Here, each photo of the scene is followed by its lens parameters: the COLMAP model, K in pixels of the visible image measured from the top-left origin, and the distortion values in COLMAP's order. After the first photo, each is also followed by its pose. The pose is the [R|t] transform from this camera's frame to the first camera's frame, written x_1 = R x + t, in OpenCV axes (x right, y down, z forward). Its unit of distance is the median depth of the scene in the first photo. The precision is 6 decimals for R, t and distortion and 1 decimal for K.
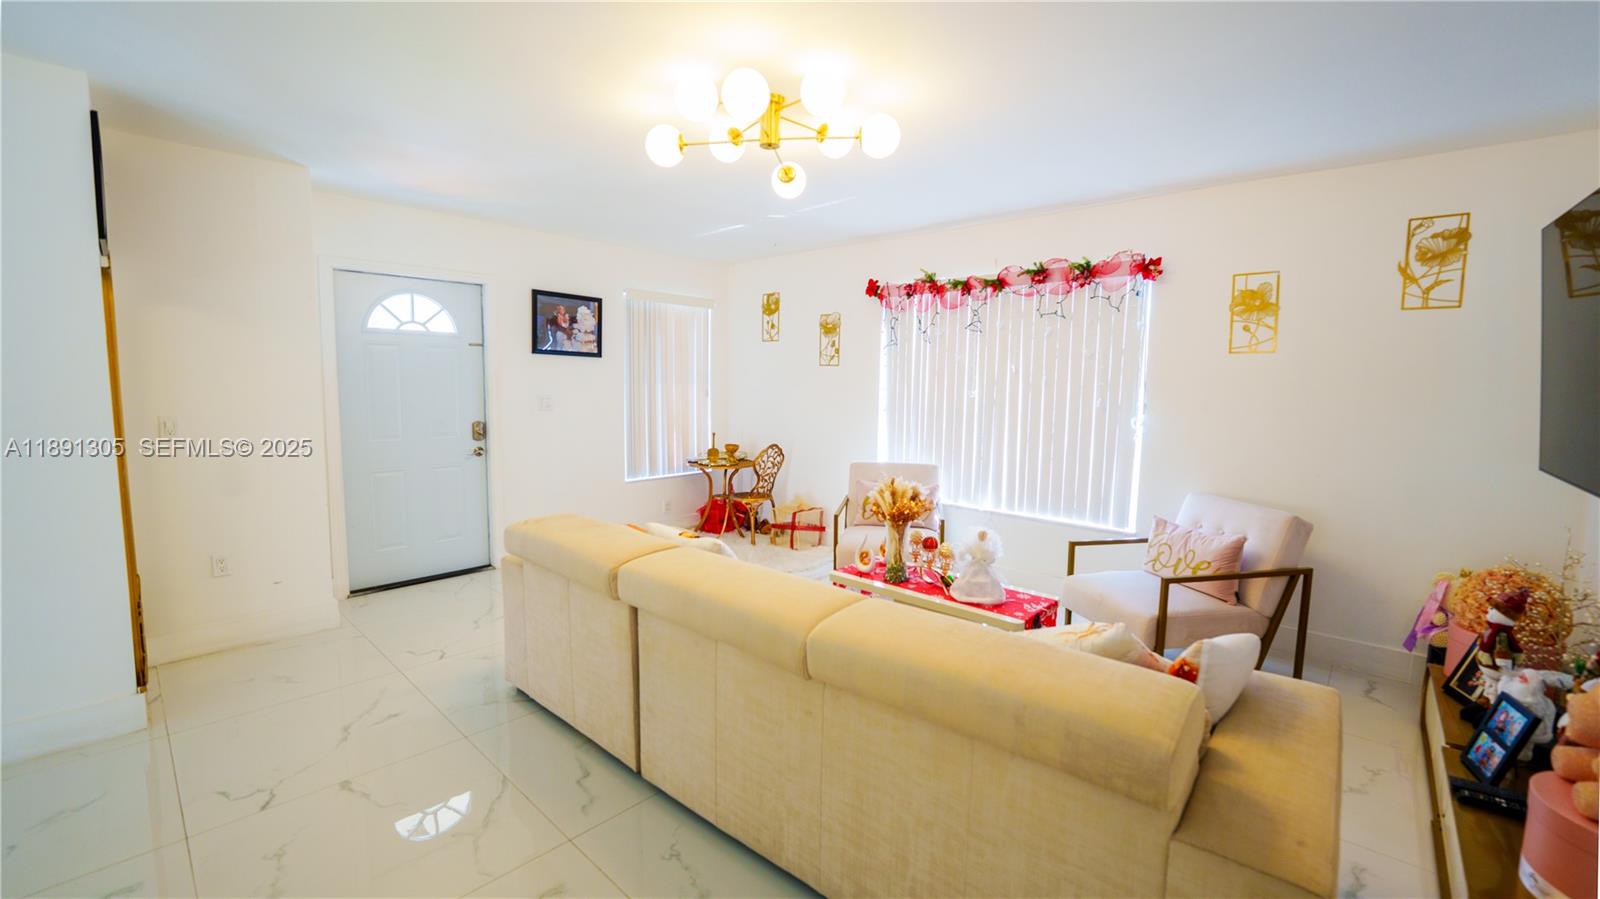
lens RADIAL K [[648.4, 0, 801.7], [0, 648.4, 445.2], [0, 0, 1]] dist [-0.029500, 0.002961]
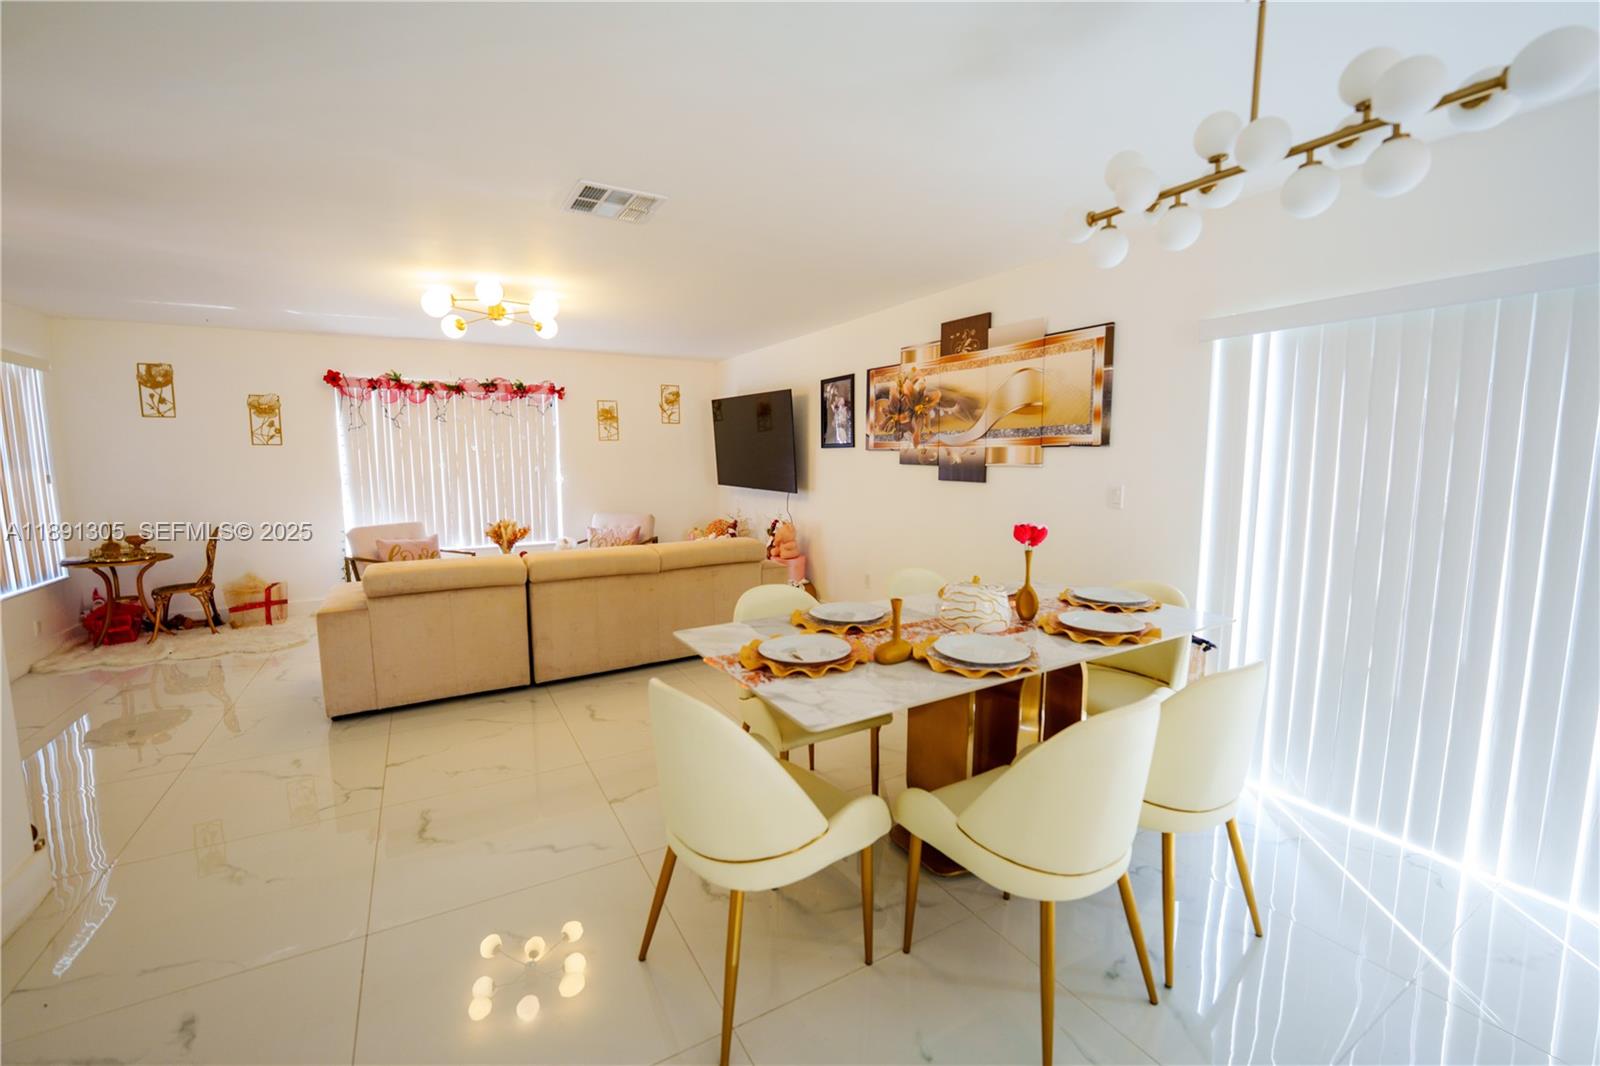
lens RADIAL K [[648.9, 0, 798.5], [0, 648.9, 528.9], [0, 0, 1]] dist [-0.028180, 0.002772]
pose [[0.297798, -0.119611, 0.947106, -0.873871], [0.100878, 0.990507, 0.093373, 0.000690], [-0.949284, 0.067736, 0.307037, -0.137582]]
